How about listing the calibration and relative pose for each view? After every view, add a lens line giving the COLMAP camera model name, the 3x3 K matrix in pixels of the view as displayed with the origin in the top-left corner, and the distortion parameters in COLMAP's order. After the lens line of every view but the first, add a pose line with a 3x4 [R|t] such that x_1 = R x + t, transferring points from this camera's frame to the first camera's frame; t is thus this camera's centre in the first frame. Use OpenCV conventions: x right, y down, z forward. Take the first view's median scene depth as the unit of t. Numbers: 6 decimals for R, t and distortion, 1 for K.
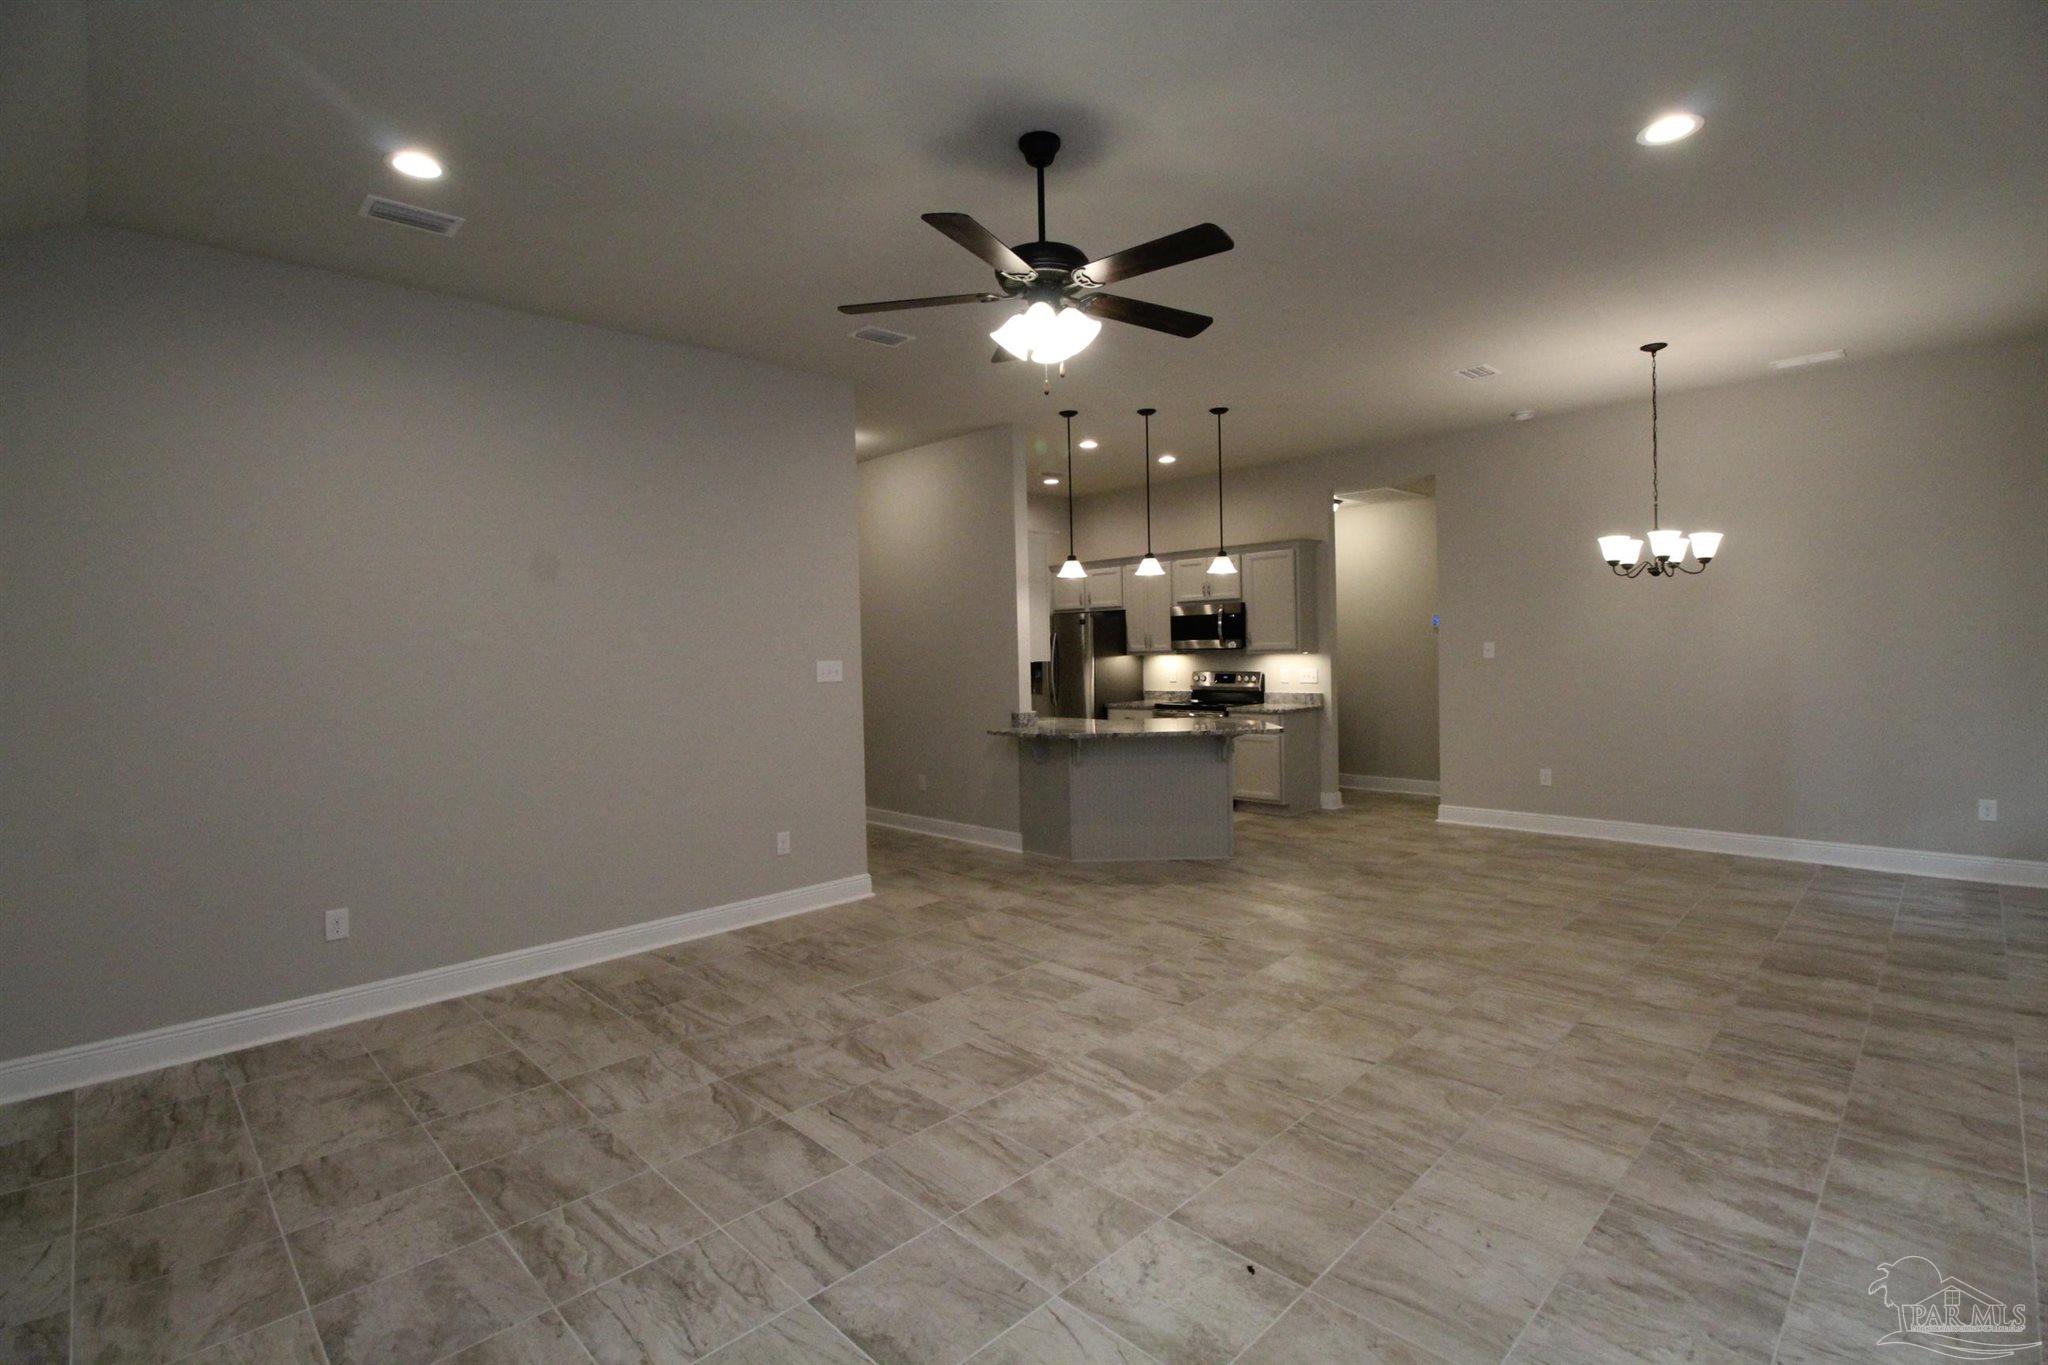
lens RADIAL K [[949.6, 0, 1021.7], [0, 949.6, 665.5], [0, 0, 1]] dist [-0.008669, -0.006682]
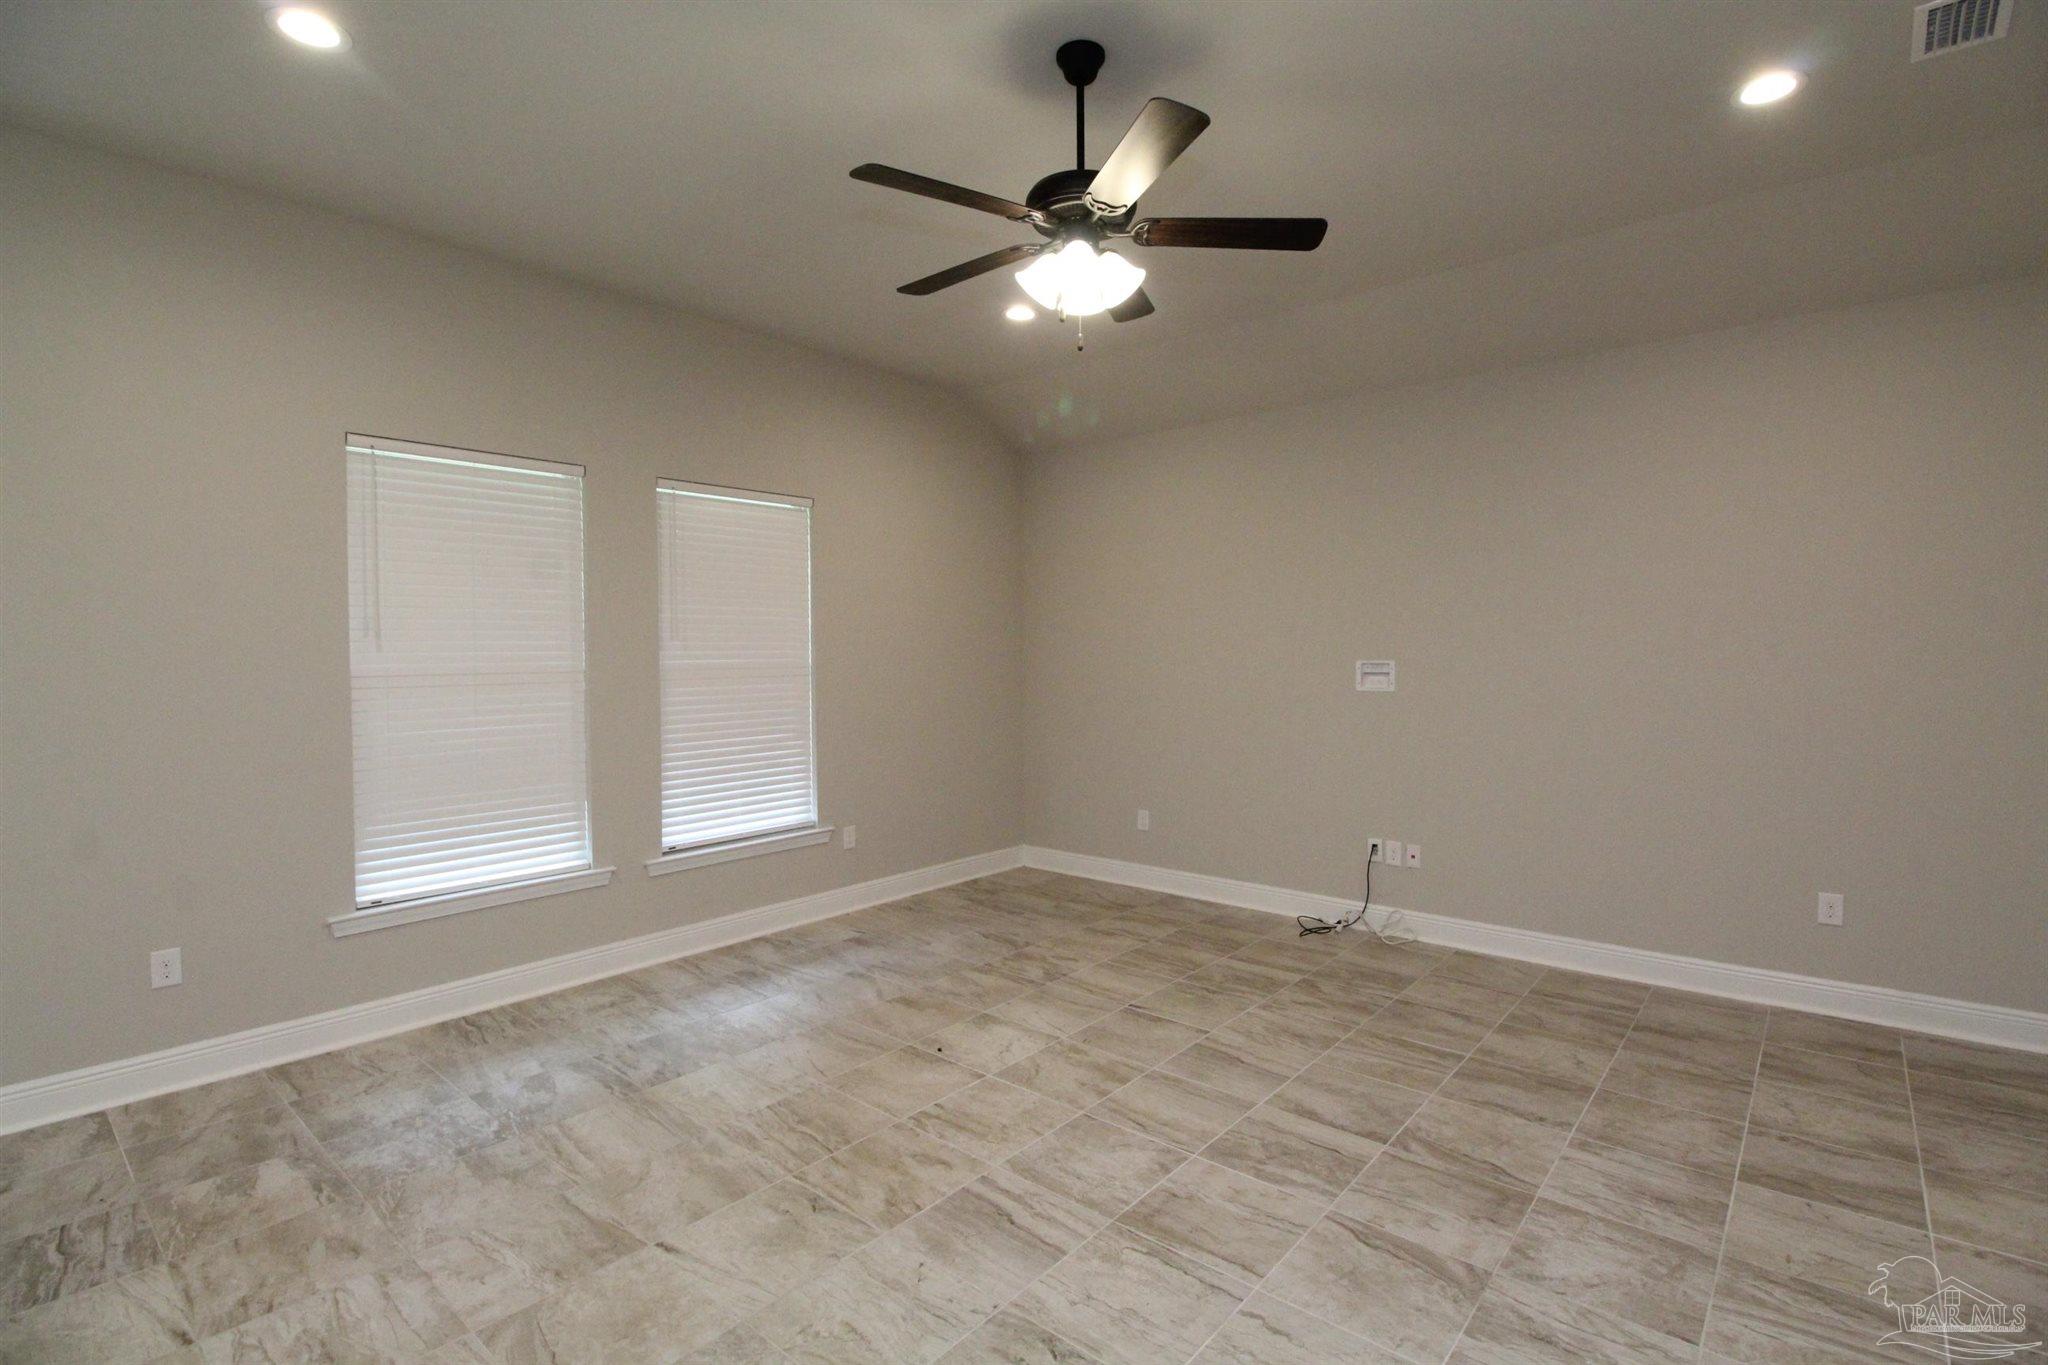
lens RADIAL K [[949.6, 0, 1021.9], [0, 949.6, 670.3], [0, 0, 1]] dist [-0.008669, -0.006682]
pose [[-0.996308, 0.030830, -0.080119, 0.148713], [0.027321, 0.998634, 0.044540, -0.032908], [0.081383, 0.042186, -0.995790, 1.759760]]
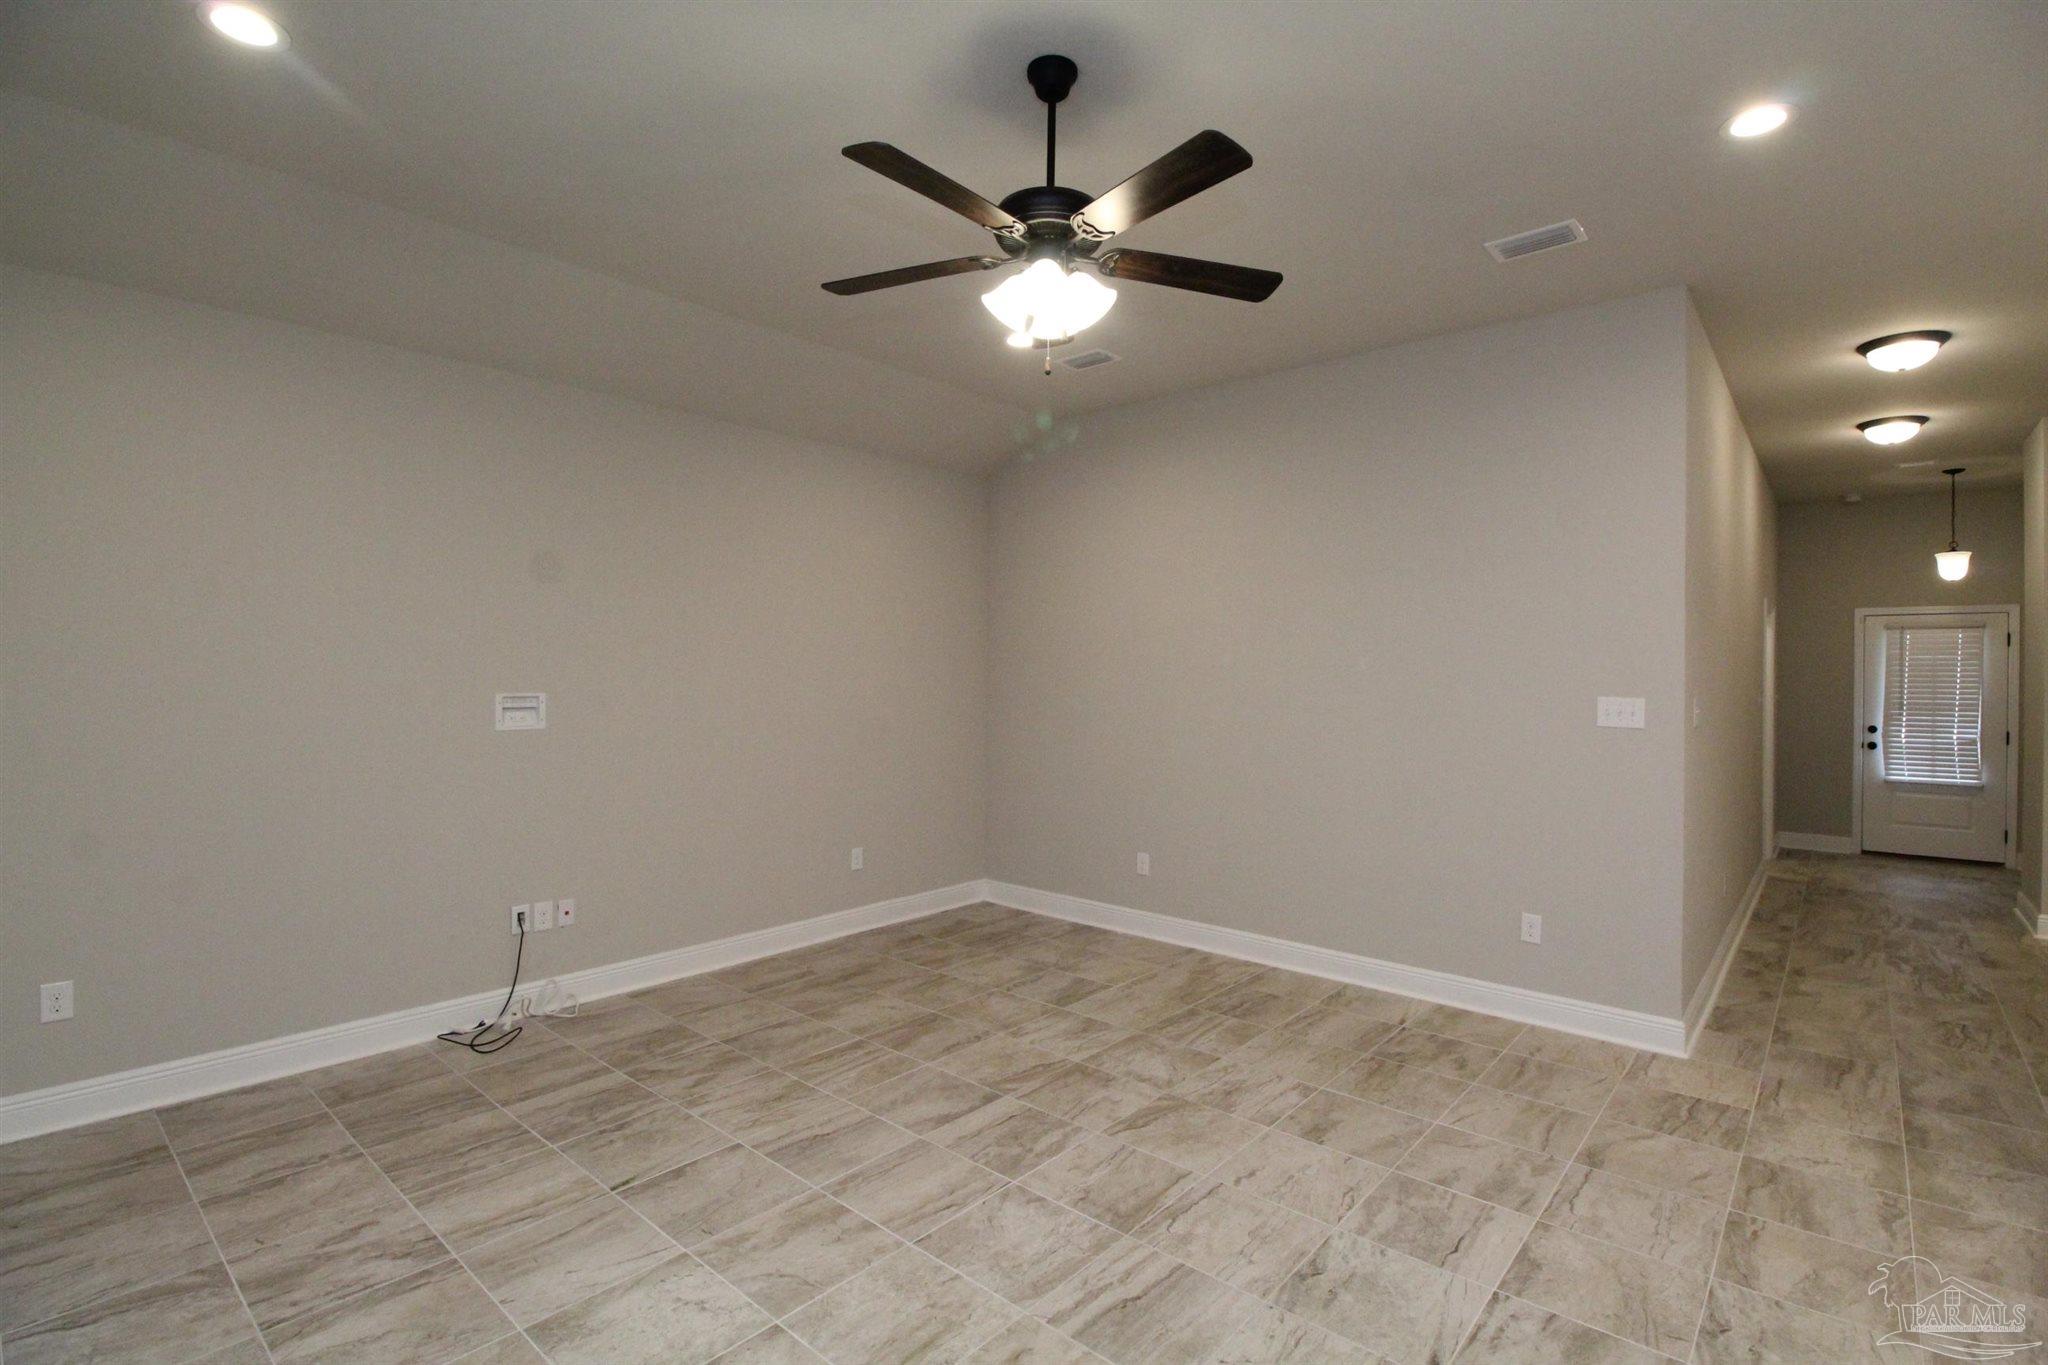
lens RADIAL K [[949.6, 0, 1057.6], [0, 949.6, 677.0], [0, 0, 1]] dist [-0.008669, -0.006682]
pose [[0.091232, 0.029022, -0.995407, 0.797969], [-0.032370, 0.999133, 0.026164, -0.043822], [0.995303, 0.029834, 0.092092, 0.888317]]
